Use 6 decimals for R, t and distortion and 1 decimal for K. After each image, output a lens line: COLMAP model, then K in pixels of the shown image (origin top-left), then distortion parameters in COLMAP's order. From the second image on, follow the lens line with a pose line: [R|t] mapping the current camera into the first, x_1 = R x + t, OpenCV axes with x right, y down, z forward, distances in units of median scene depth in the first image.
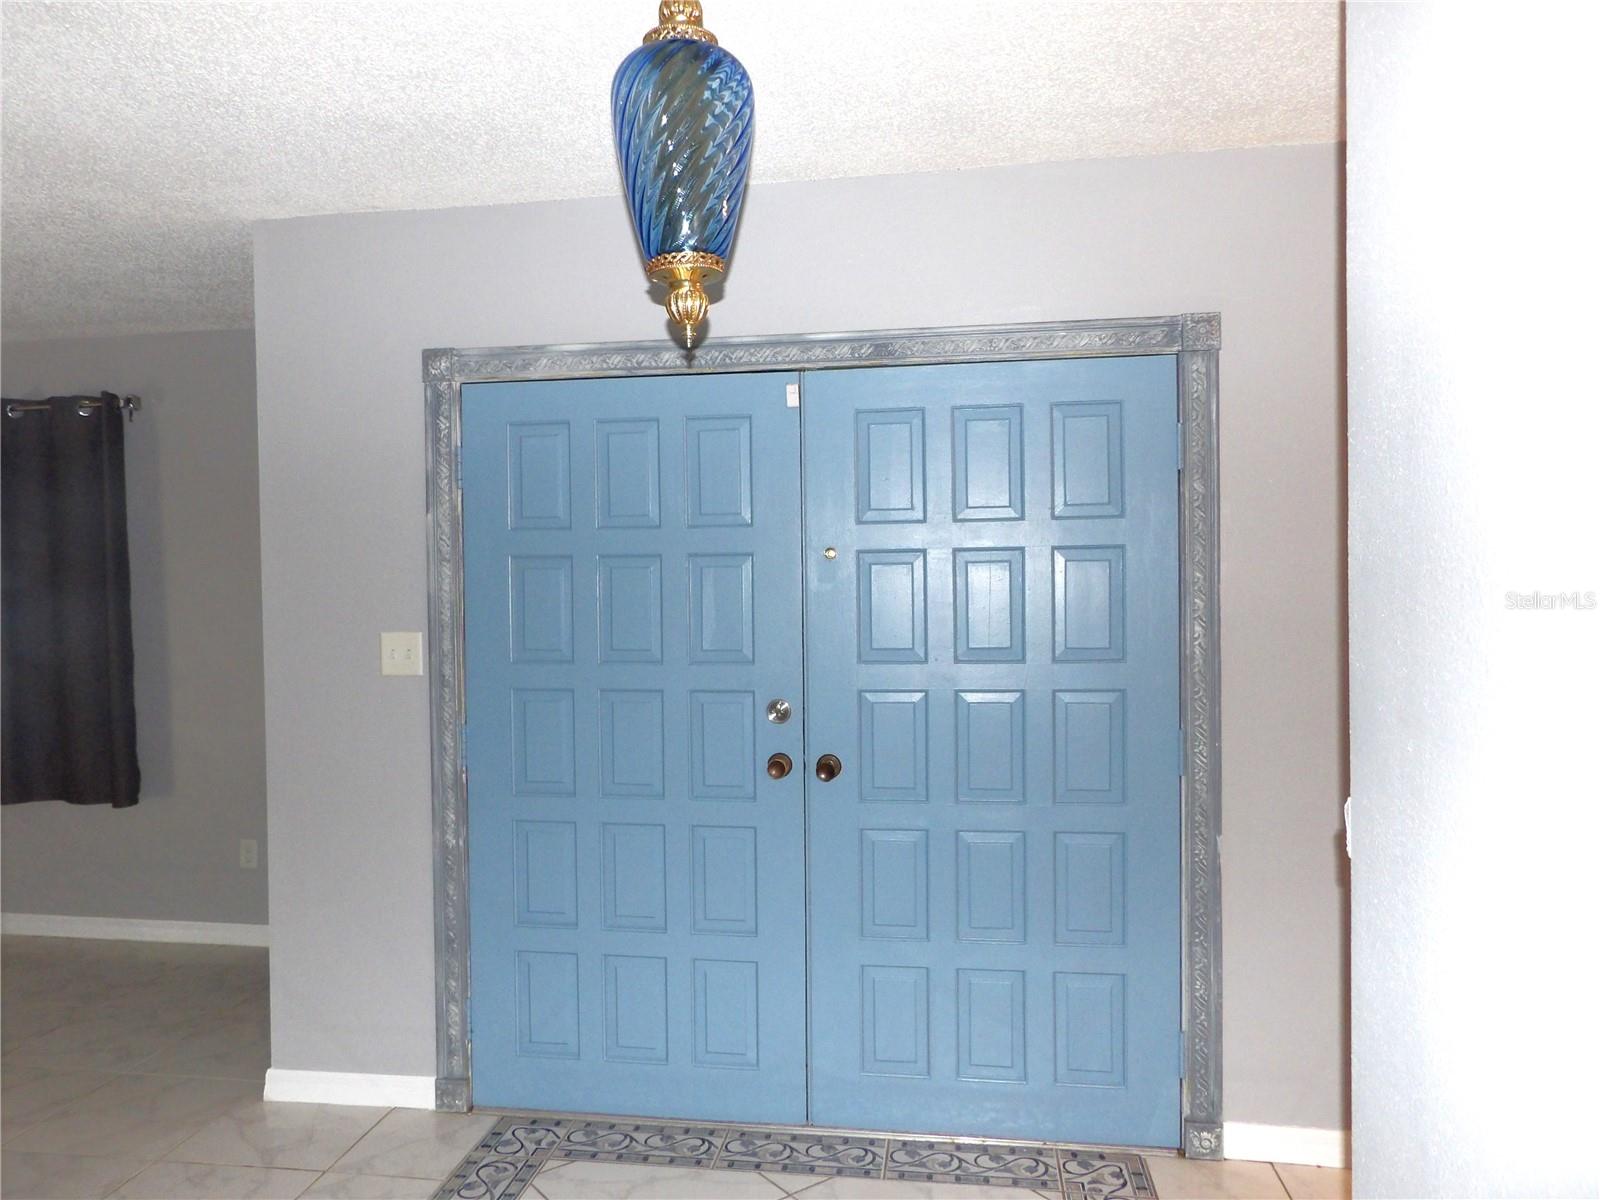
lens RADIAL K [[1134.2, 0, 798.1], [0, 1134.2, 600.1], [0, 0, 1]] dist [-0.023928, 0.038182]
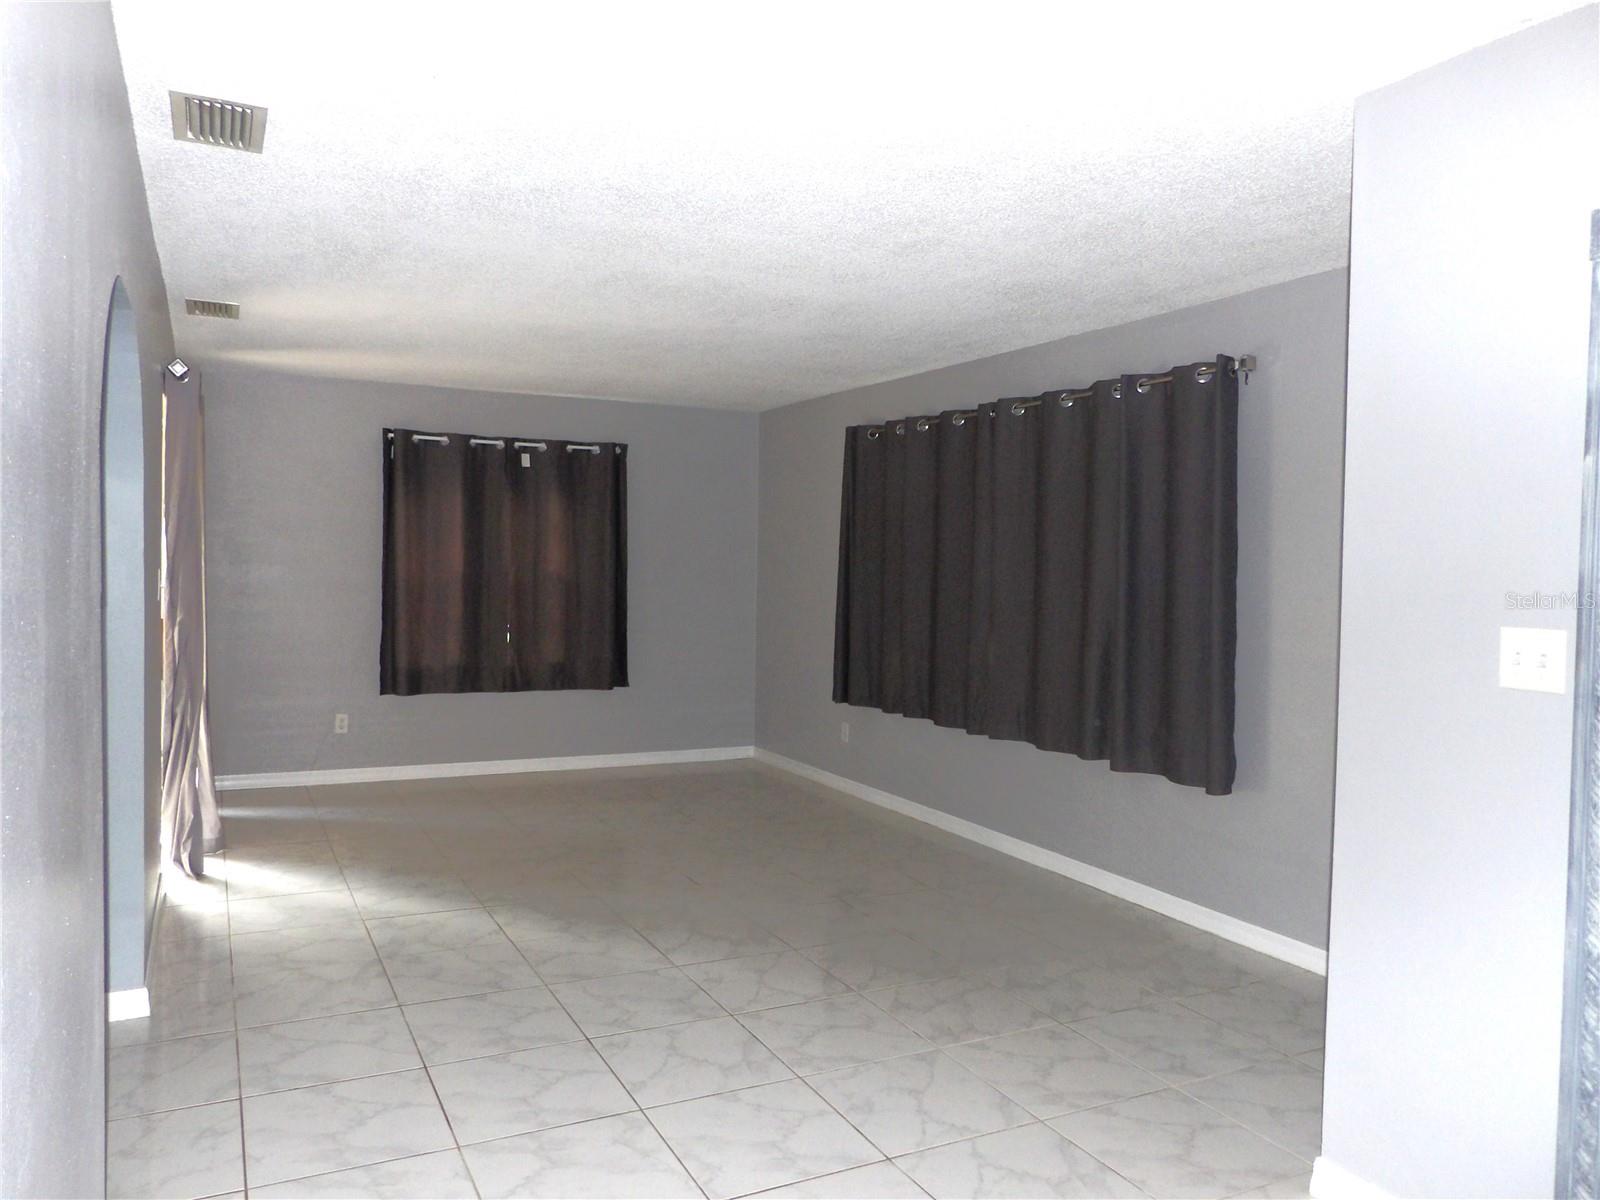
lens RADIAL K [[1134.2, 0, 800.4], [0, 1134.2, 605.8], [0, 0, 1]] dist [-0.023928, 0.038182]
pose [[0.568295, 0.050950, -0.821246, -0.026439], [-0.038449, 0.998635, 0.035349, 0.005089], [0.821926, 0.011488, 0.569479, 0.175908]]
